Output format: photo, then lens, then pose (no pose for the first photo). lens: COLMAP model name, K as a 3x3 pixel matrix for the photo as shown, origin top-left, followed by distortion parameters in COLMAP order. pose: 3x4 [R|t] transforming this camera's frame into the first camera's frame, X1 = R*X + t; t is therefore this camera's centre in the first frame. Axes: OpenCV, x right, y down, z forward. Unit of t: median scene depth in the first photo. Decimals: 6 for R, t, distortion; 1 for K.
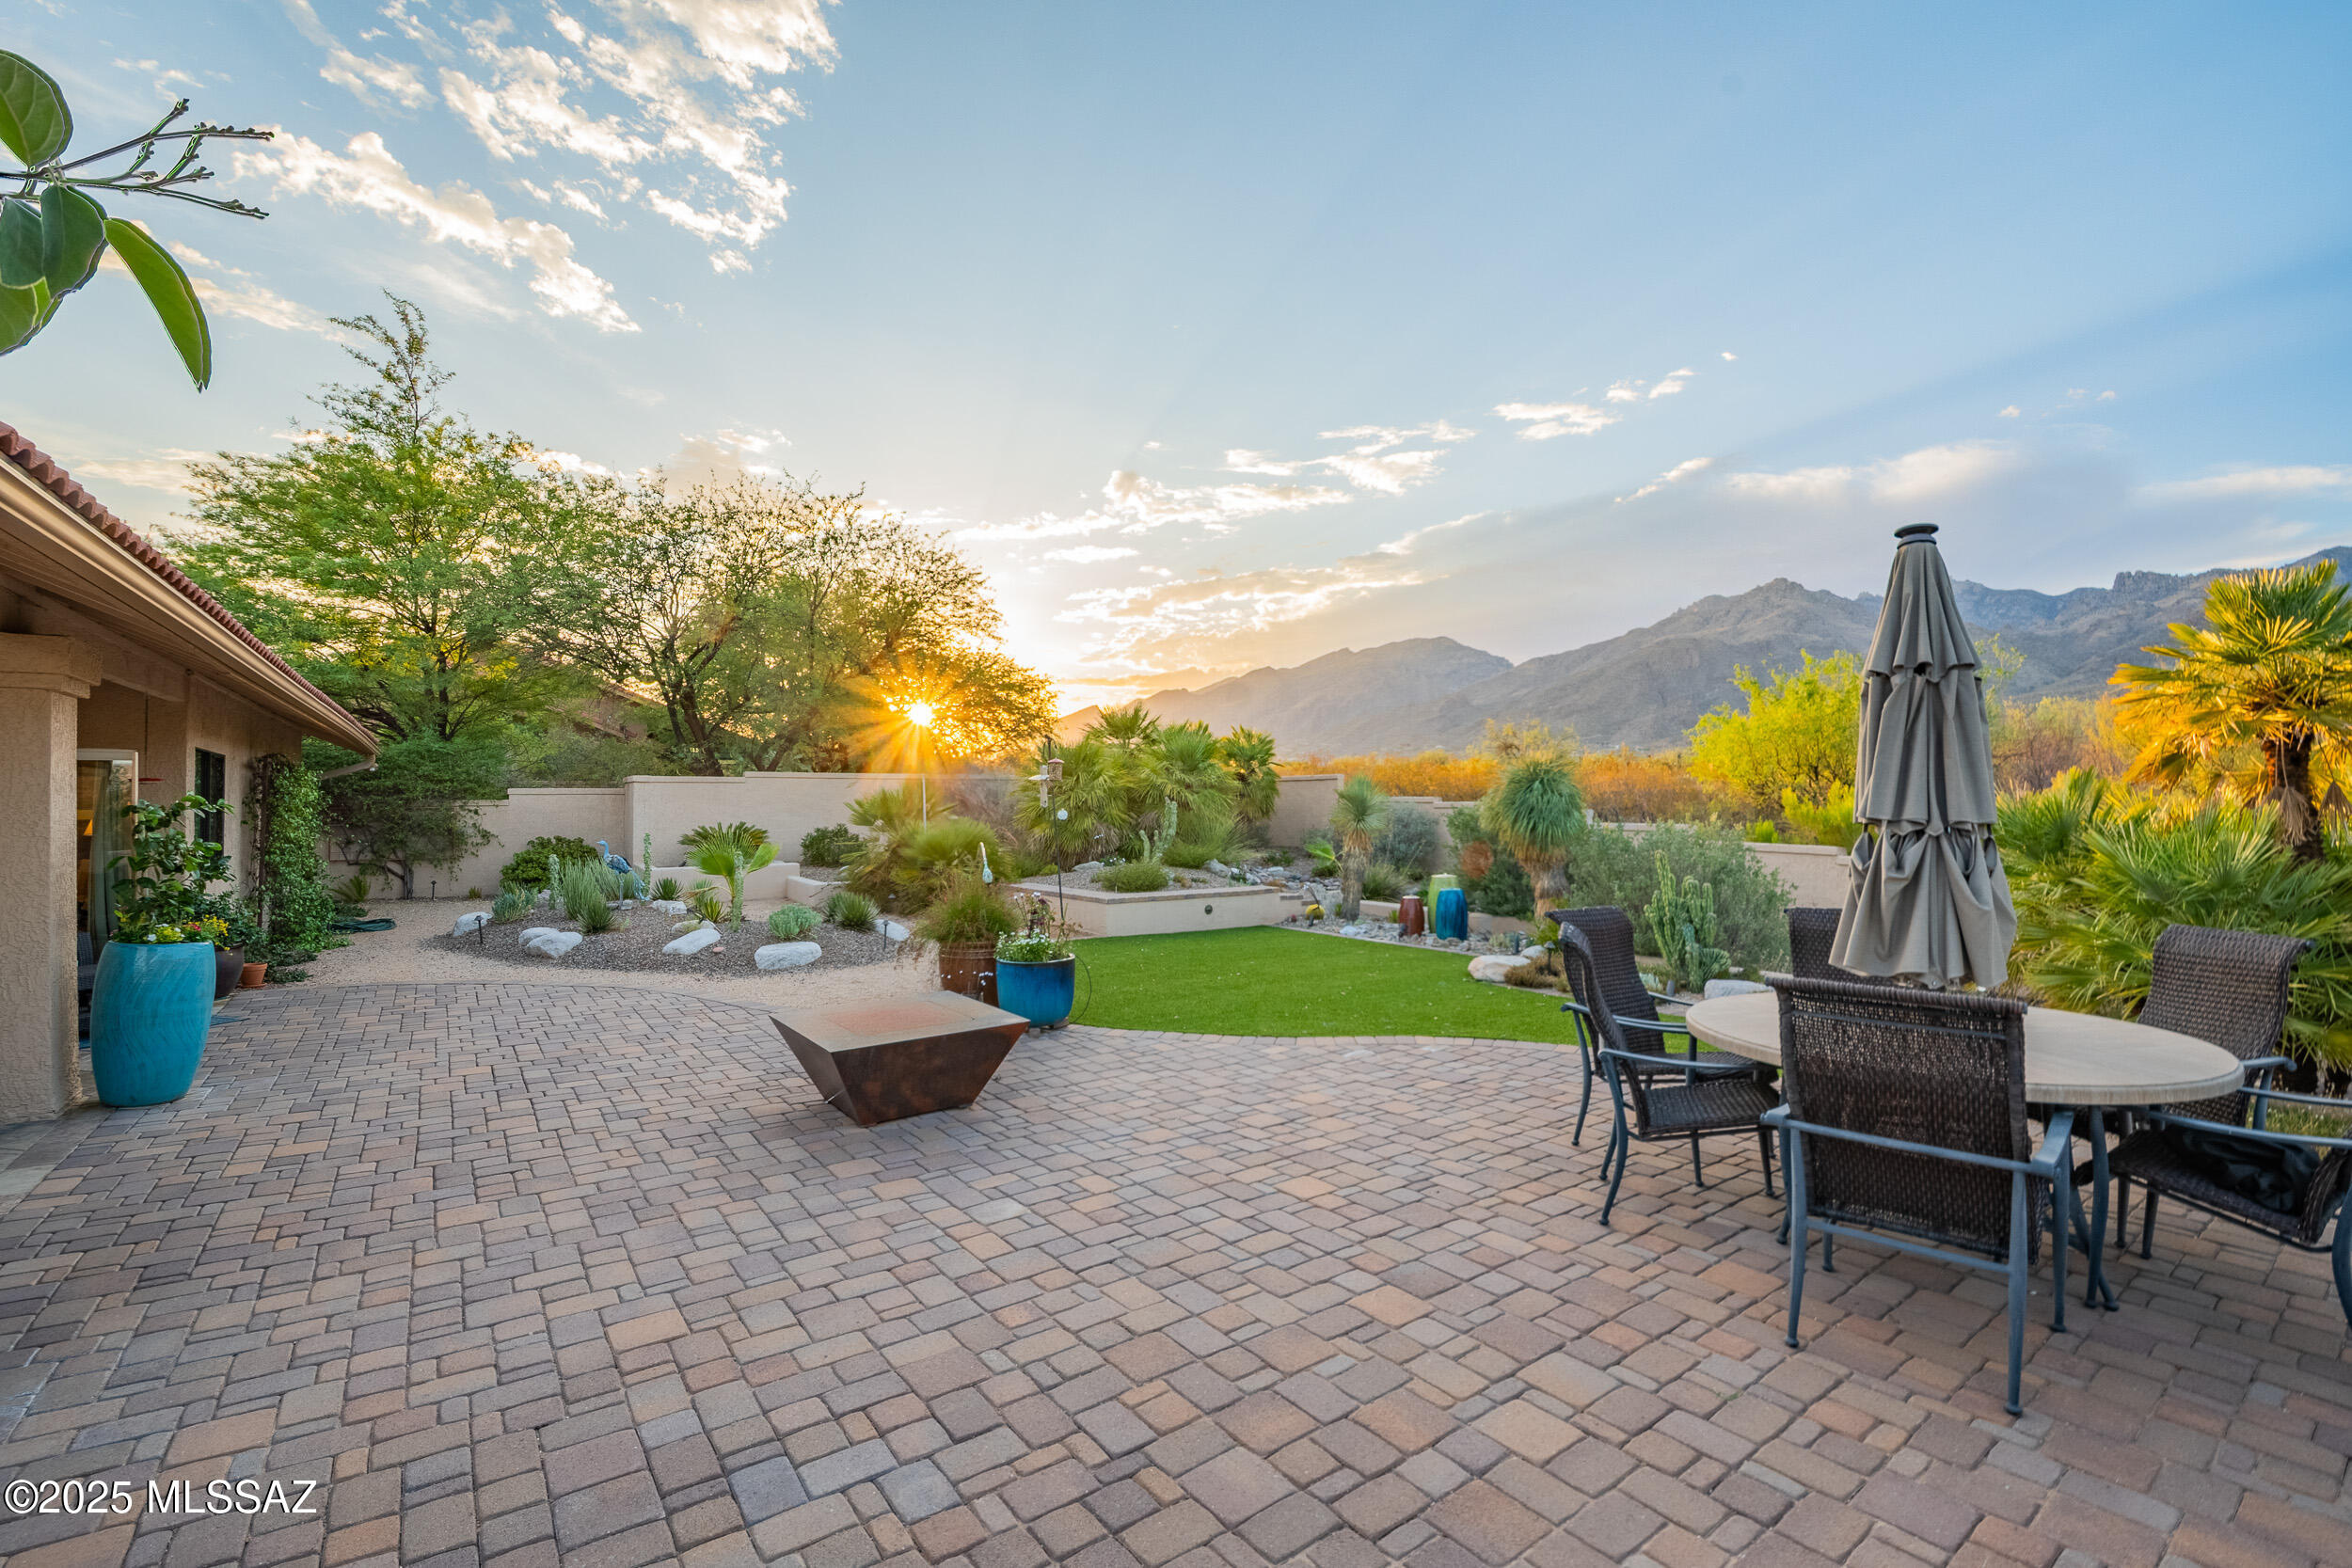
lens RADIAL K [[1034.2, 0, 1171.9], [0, 1034.2, 778.5], [0, 0, 1]] dist [-0.025454, -0.000600]
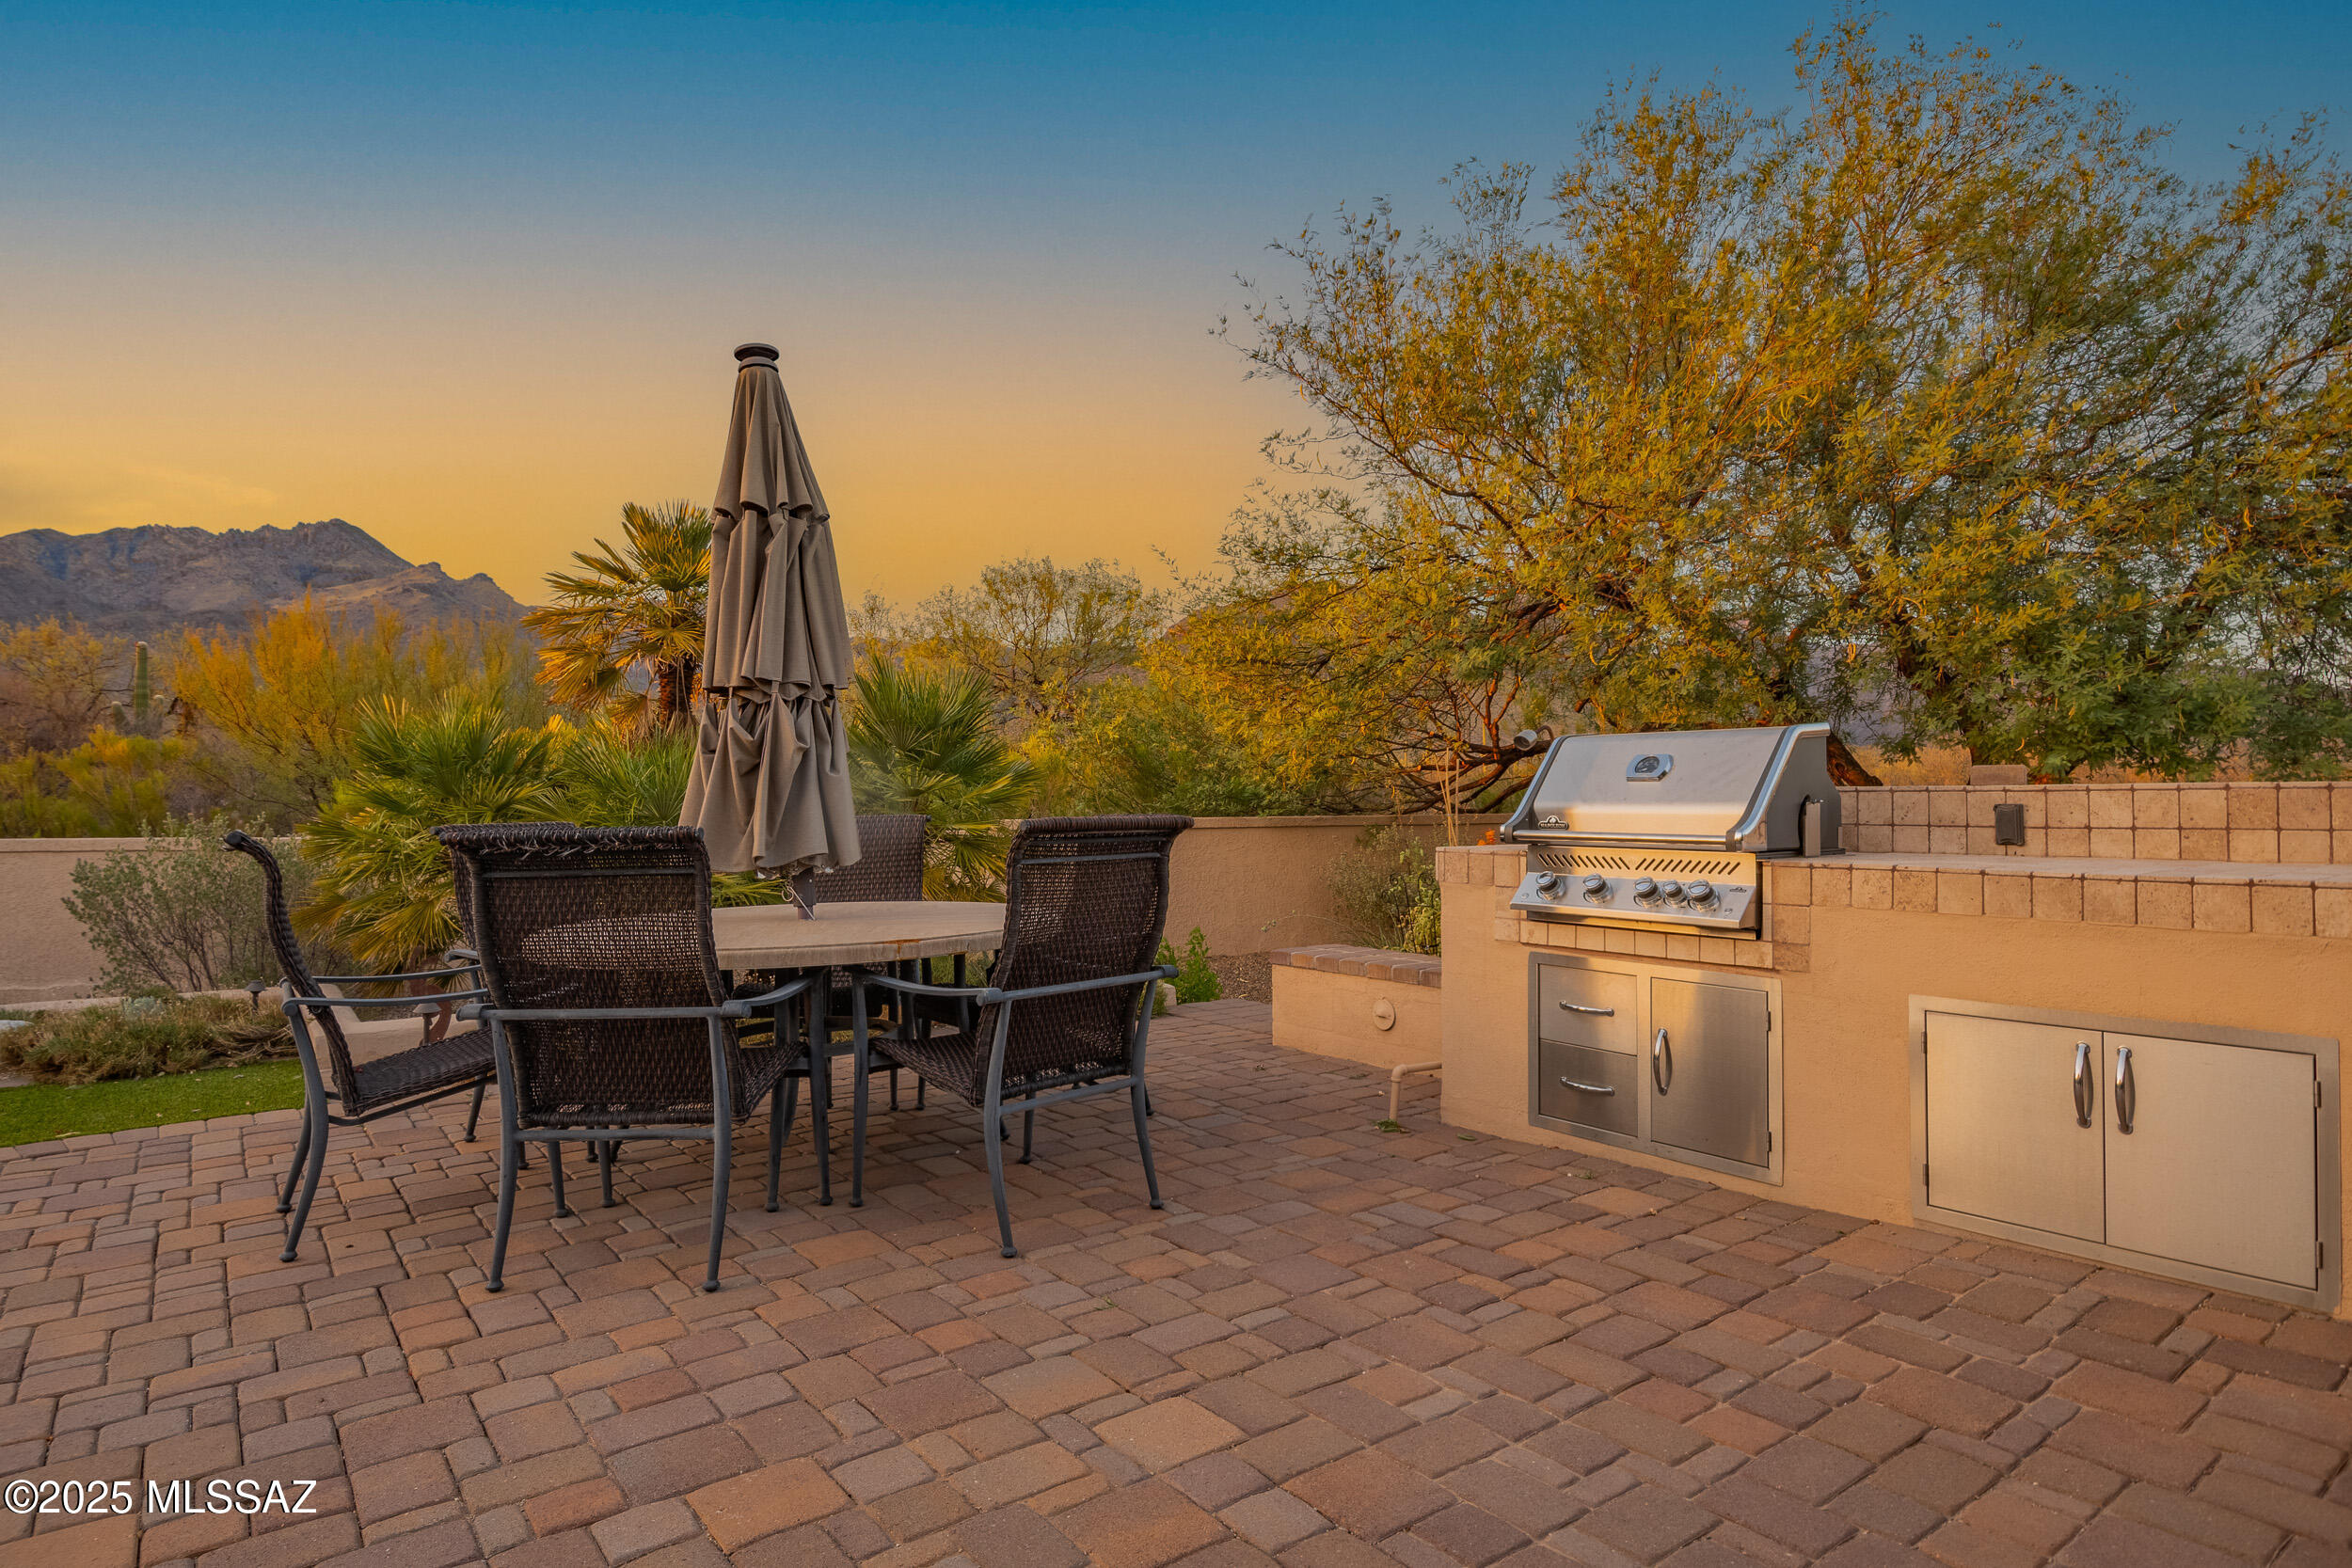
lens RADIAL K [[1317.1, 0, 1139.5], [0, 1317.1, 804.2], [0, 0, 1]] dist [-0.007176, -0.002010]
pose [[-0.011346, 0.003942, 0.999928, -0.432487], [-0.013367, 0.999902, -0.004094, 0.159106], [-0.999846, -0.013413, -0.011292, 0.795509]]
